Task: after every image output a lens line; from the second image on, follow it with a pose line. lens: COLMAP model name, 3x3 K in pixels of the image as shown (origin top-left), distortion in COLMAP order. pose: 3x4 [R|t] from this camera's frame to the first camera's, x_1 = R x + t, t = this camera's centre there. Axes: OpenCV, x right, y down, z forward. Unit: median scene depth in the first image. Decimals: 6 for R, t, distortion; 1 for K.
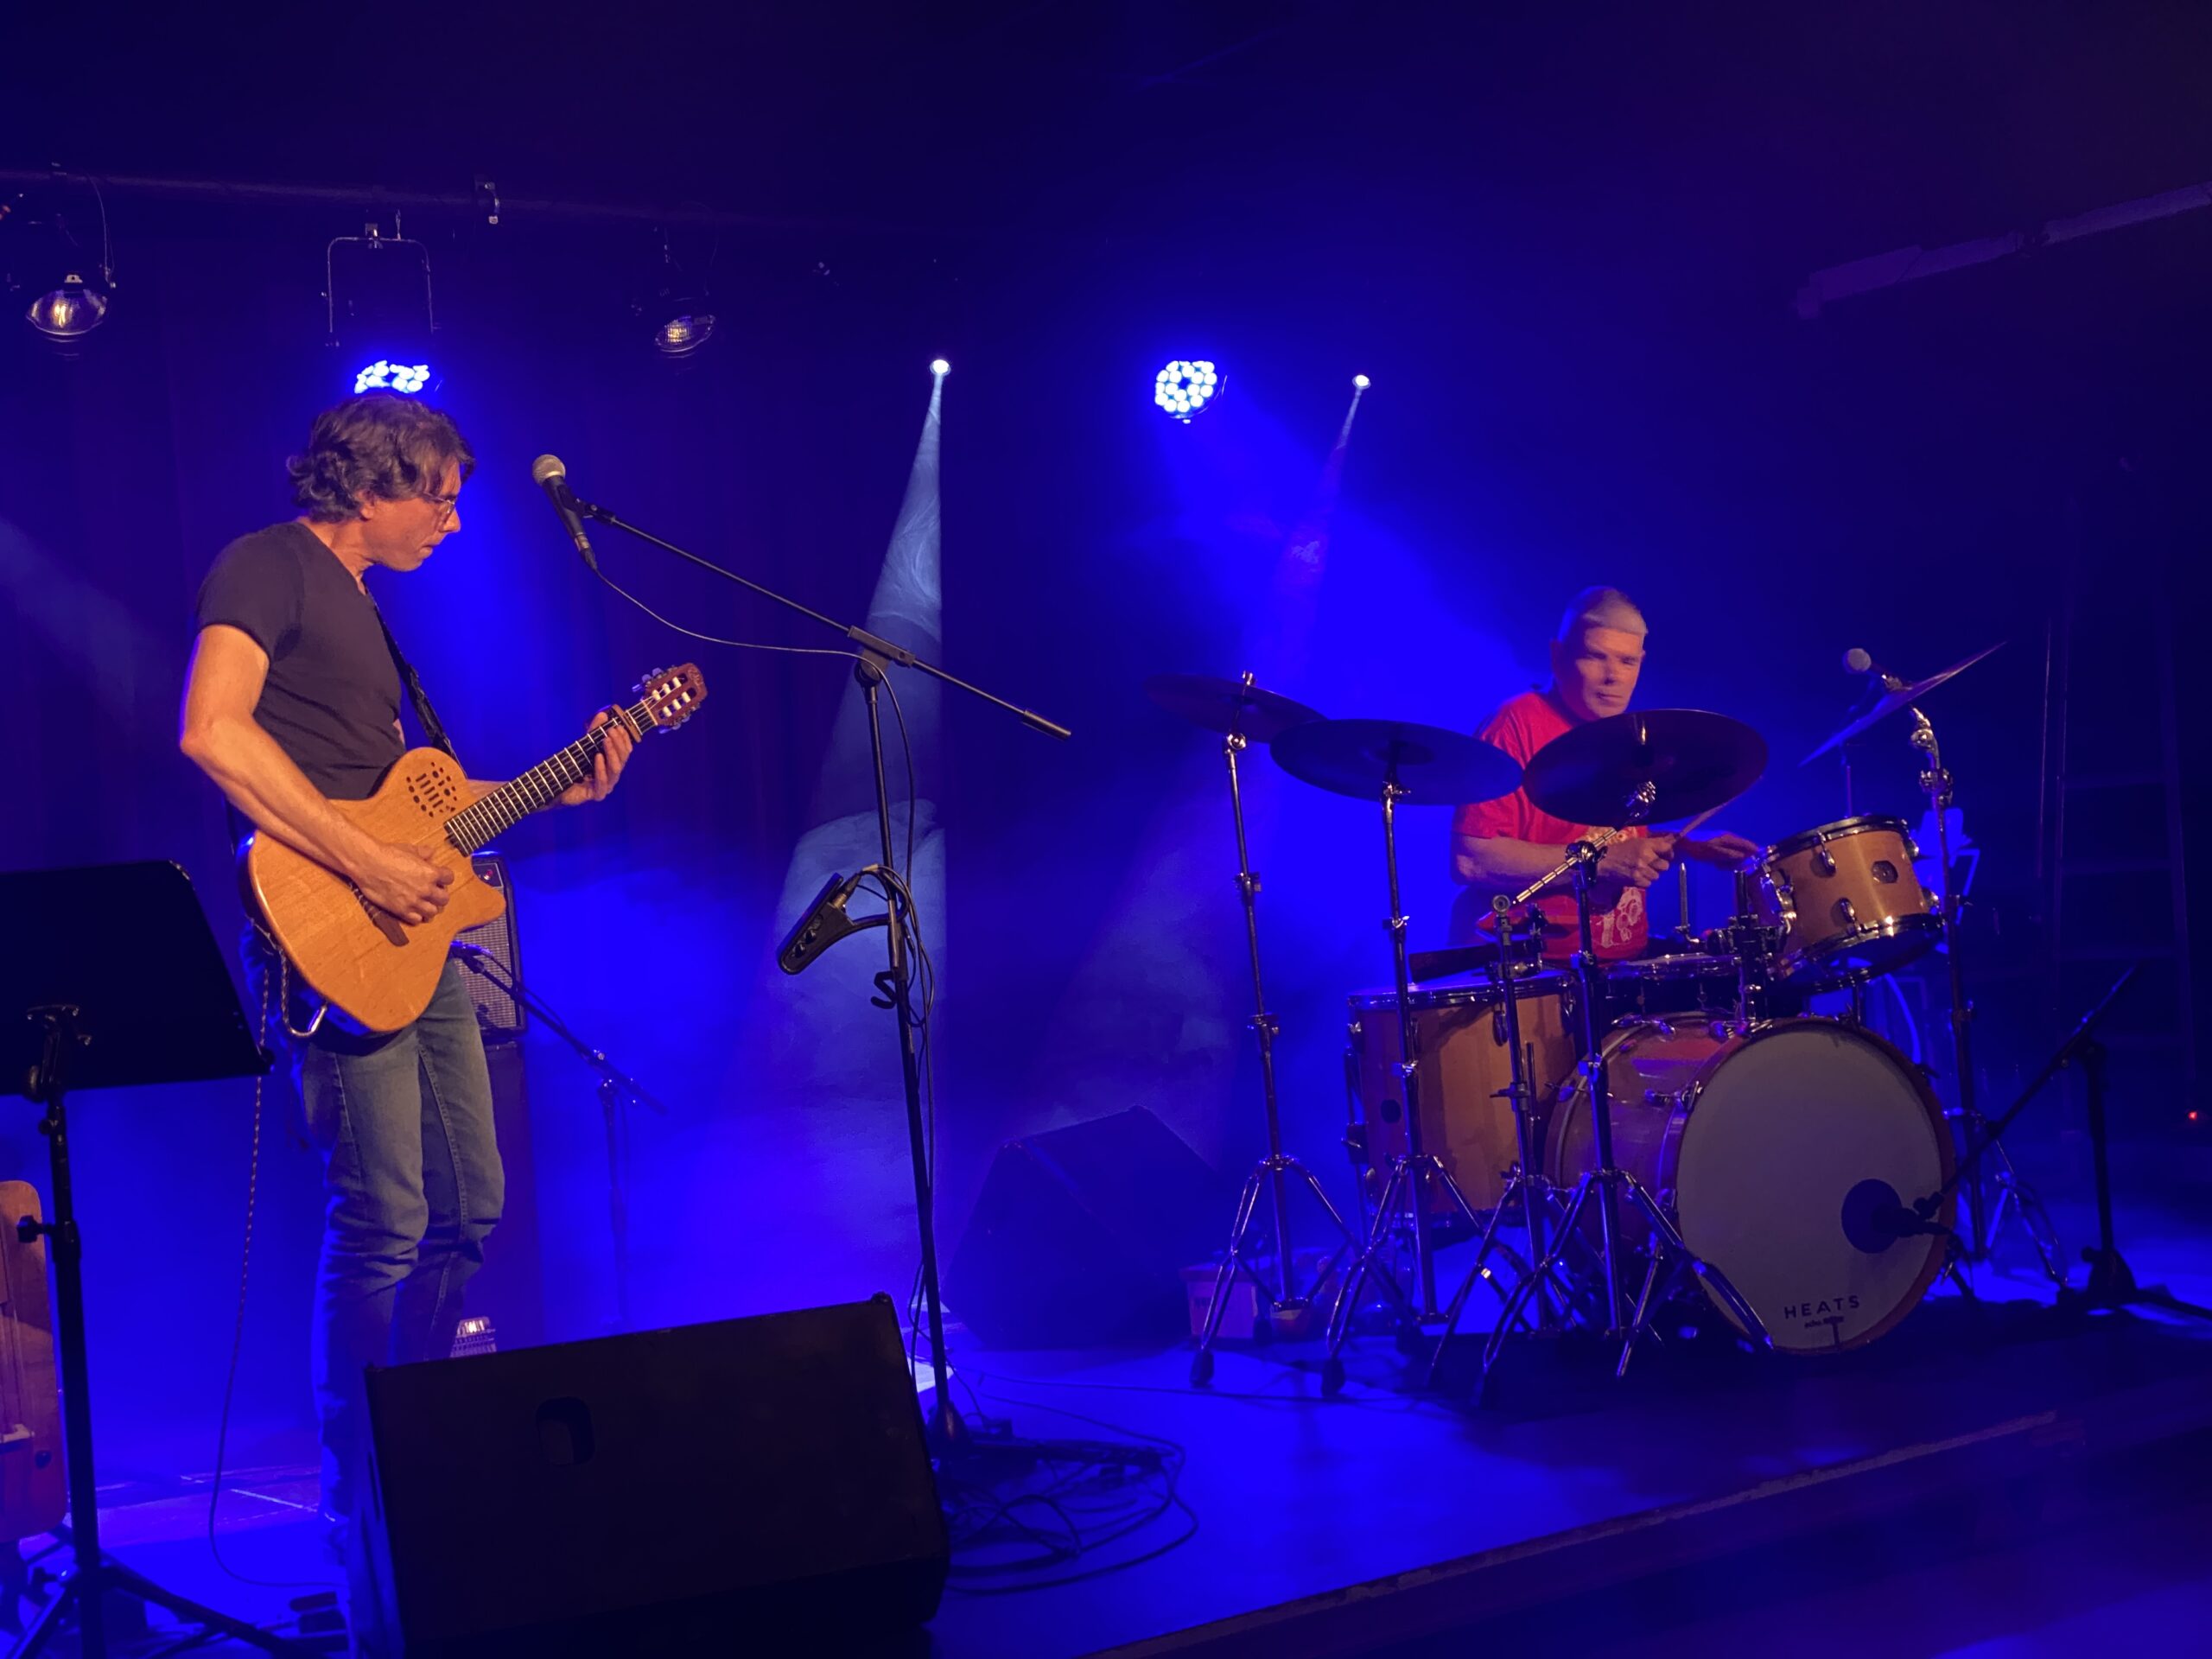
lens RADIAL K [[3372.4, 0, 1082.4], [0, 3372.4, 806.7], [0, 0, 1]] dist [0.120904, 0.000000]
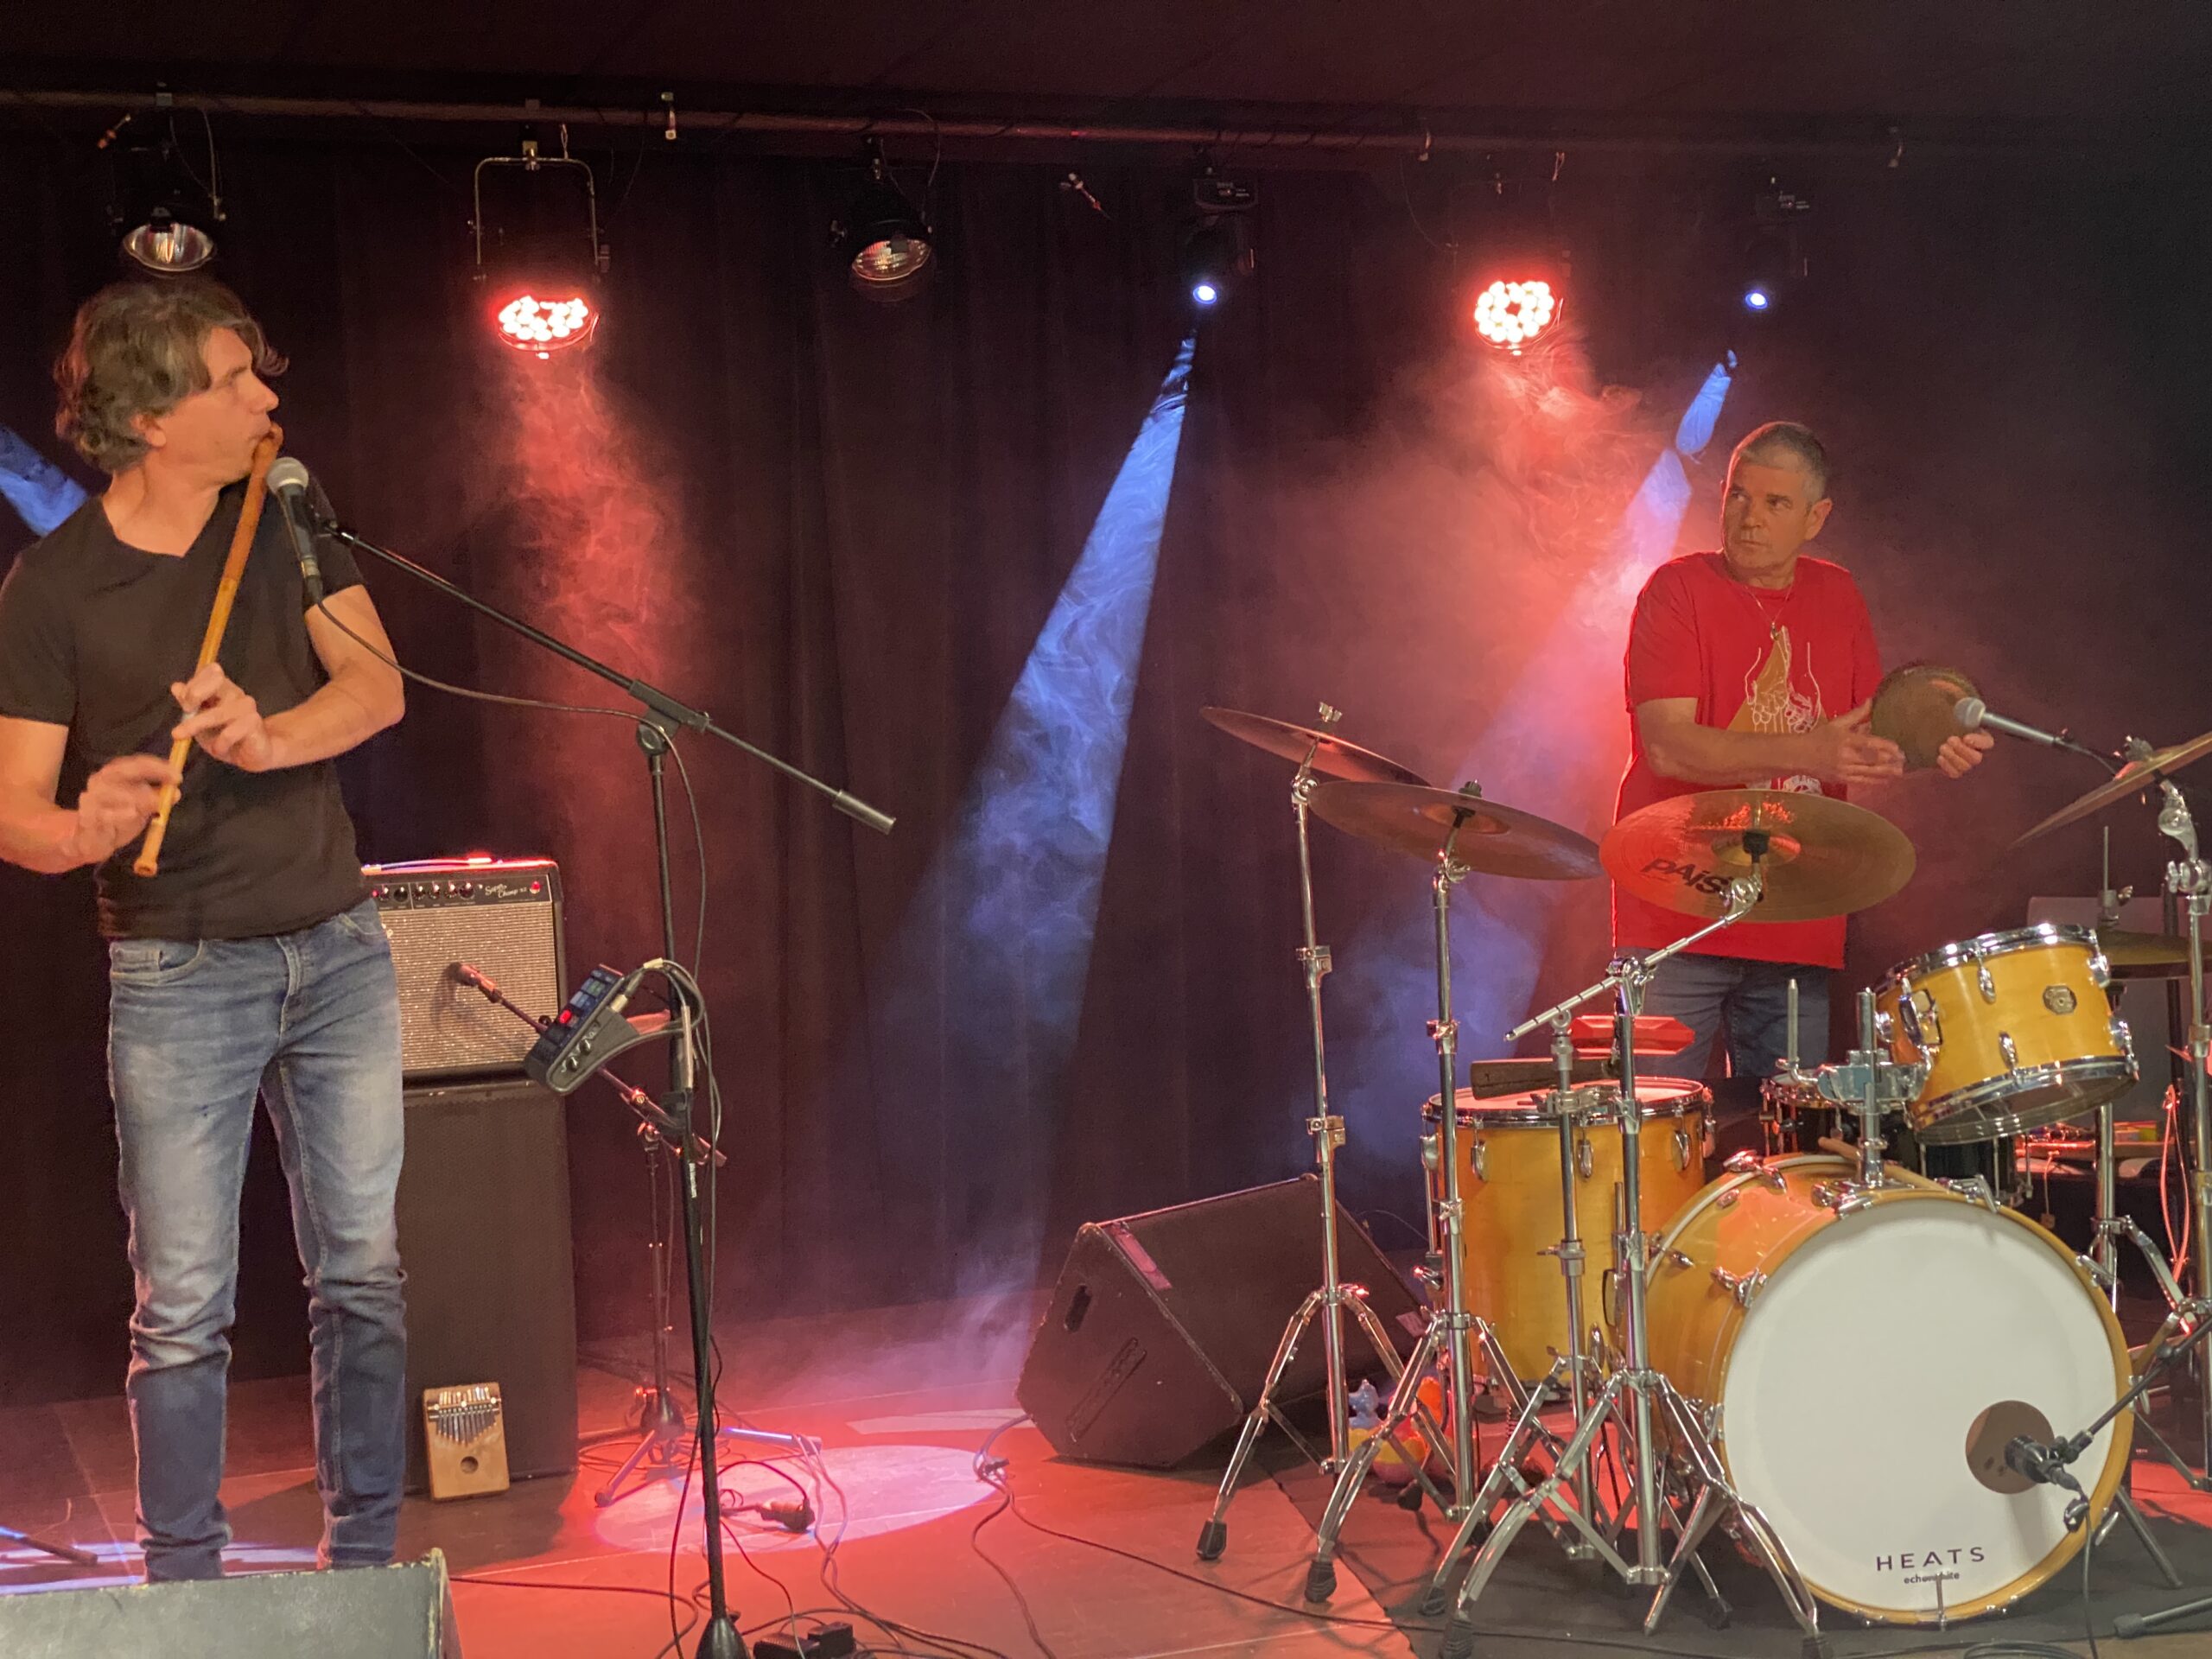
lens RADIAL K [[3372.4, 0, 1118.9], [0, 3372.4, 819.6], [0, 0, 1]] dist [0.120904, 0.000000]
pose [[0.969424, 0.040866, -0.241964, 0.207945], [-0.028372, 0.998089, 0.054898, -0.056784], [0.243745, -0.046354, 0.968731, 0.192360]]
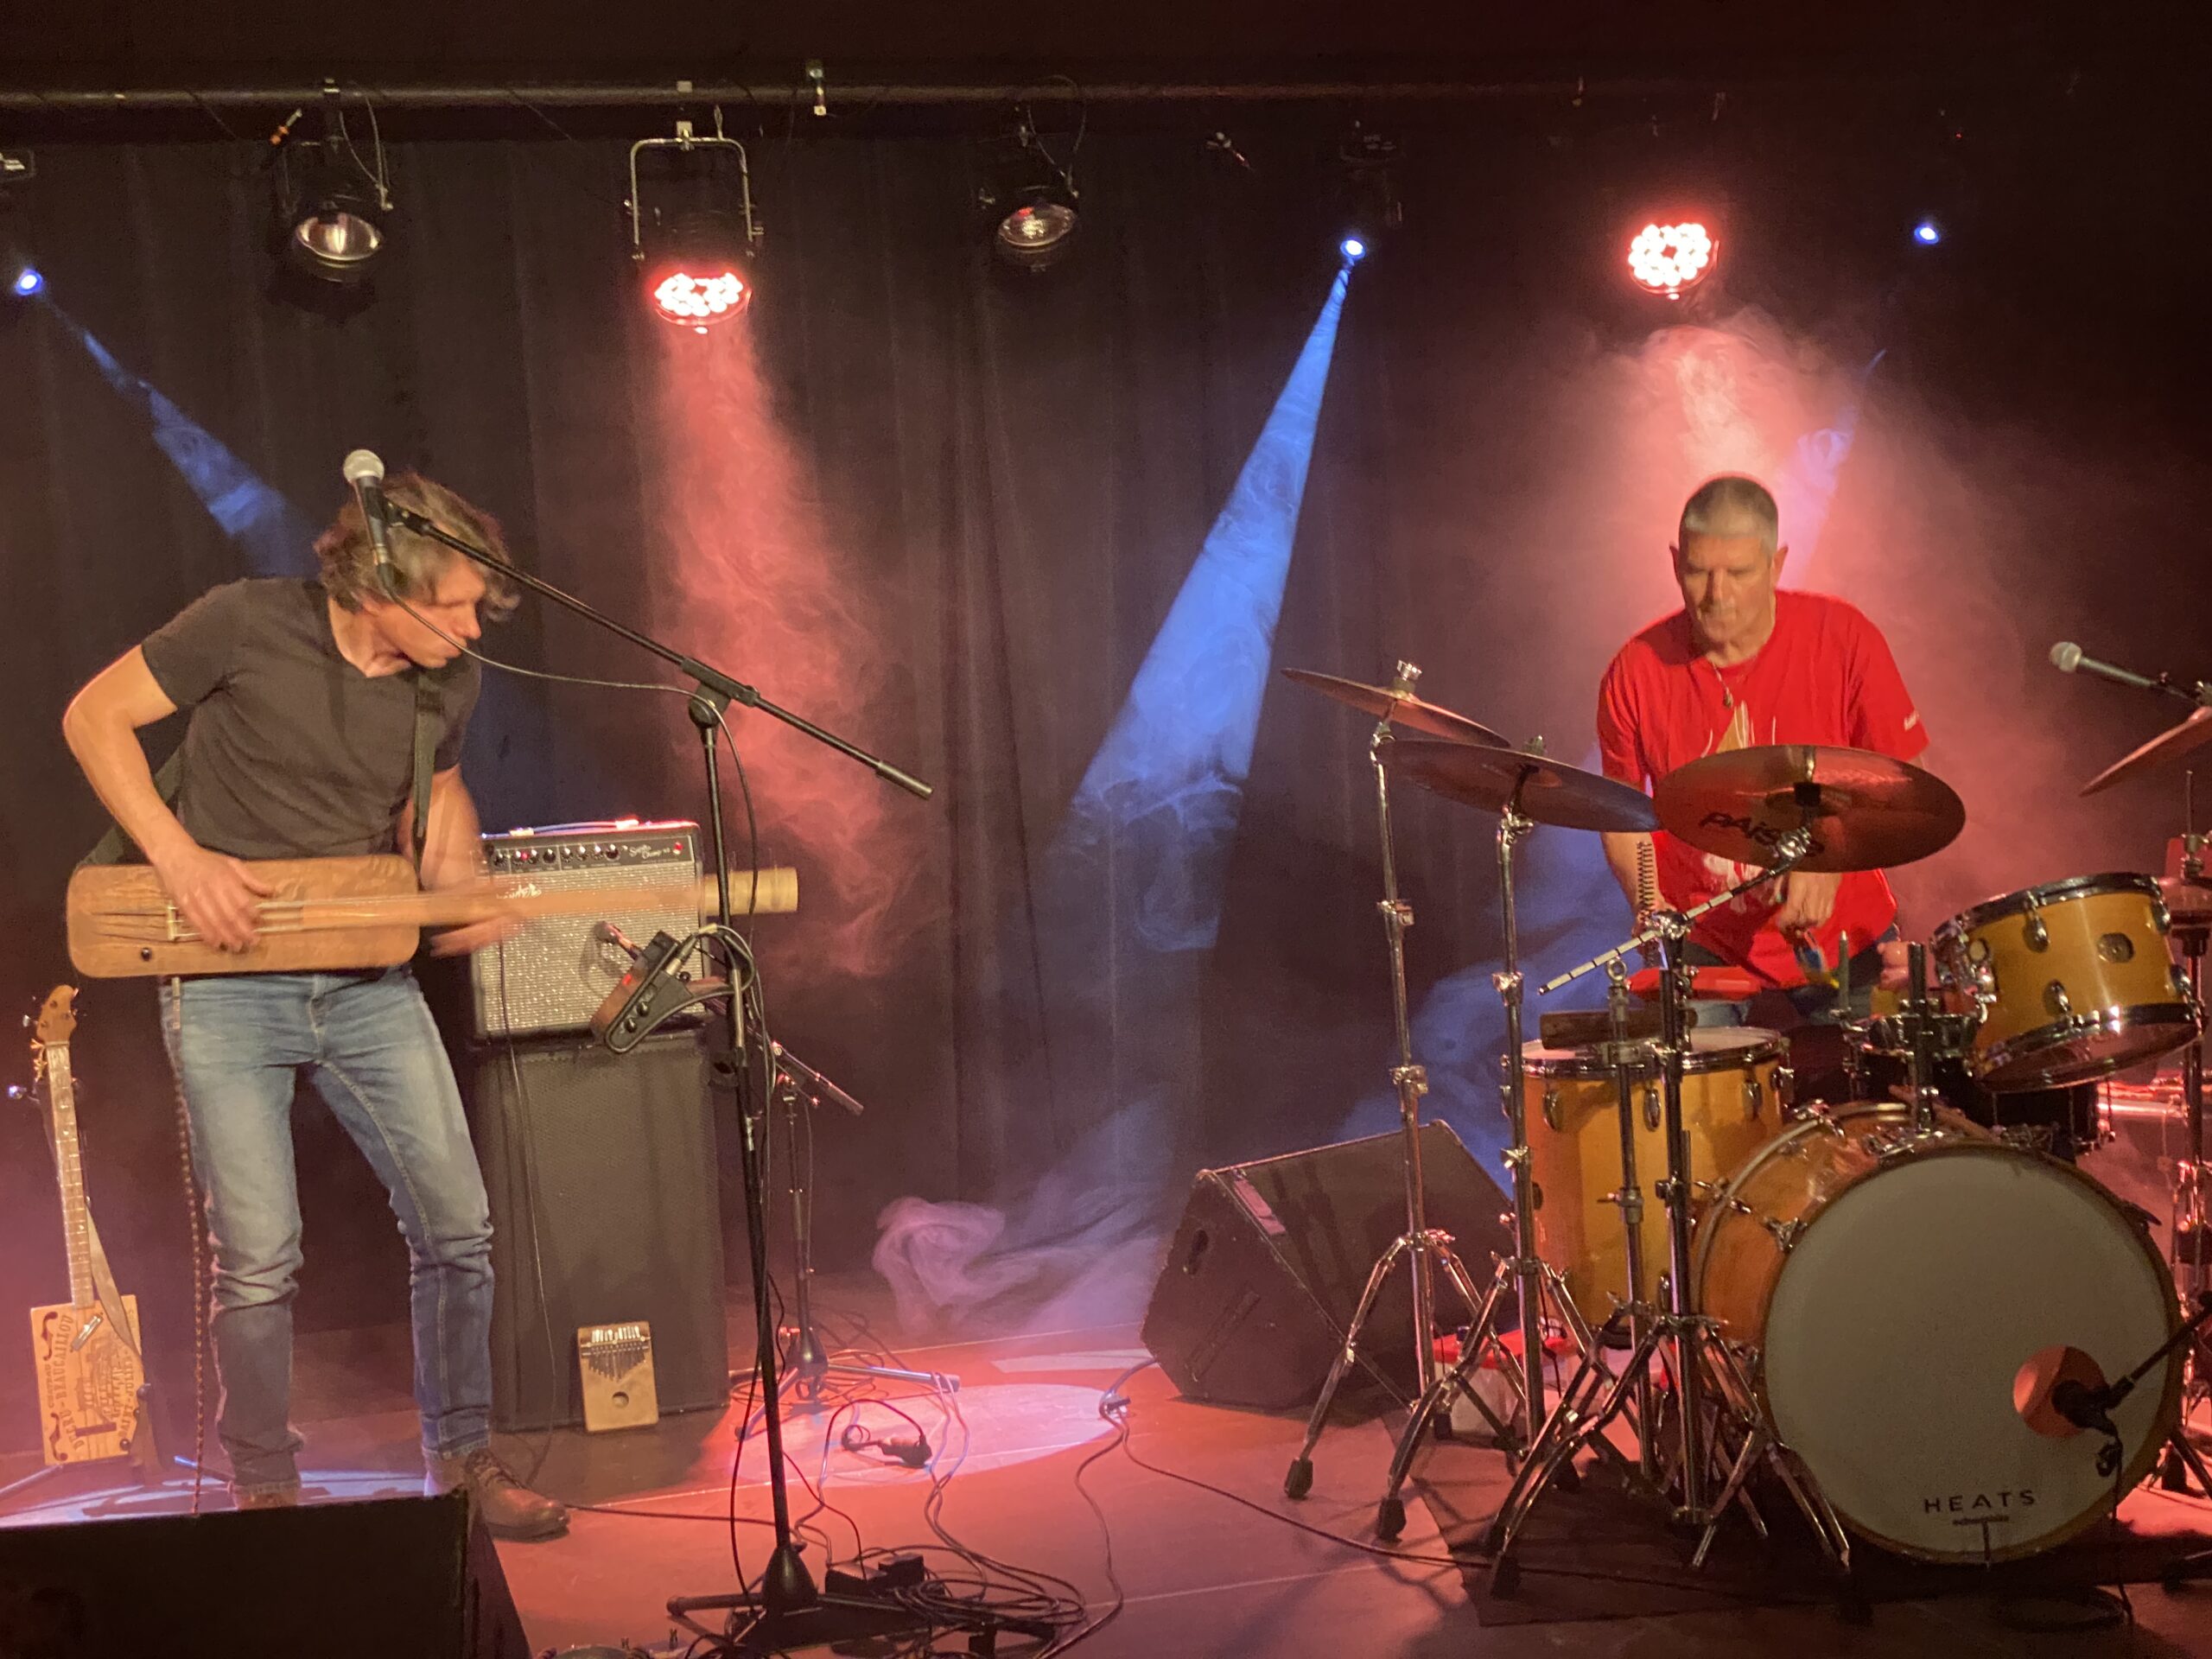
lens RADIAL K [[3372.4, 0, 1120.7], [0, 3372.4, 848.6], [0, 0, 1]] dist [0.120904, 0.000000]
pose [[0.941144, 0.035983, -0.336086, 0.275240], [-0.007934, 0.996395, 0.084461, -0.065527], [0.337914, -0.076823, 0.938036, 0.190400]]
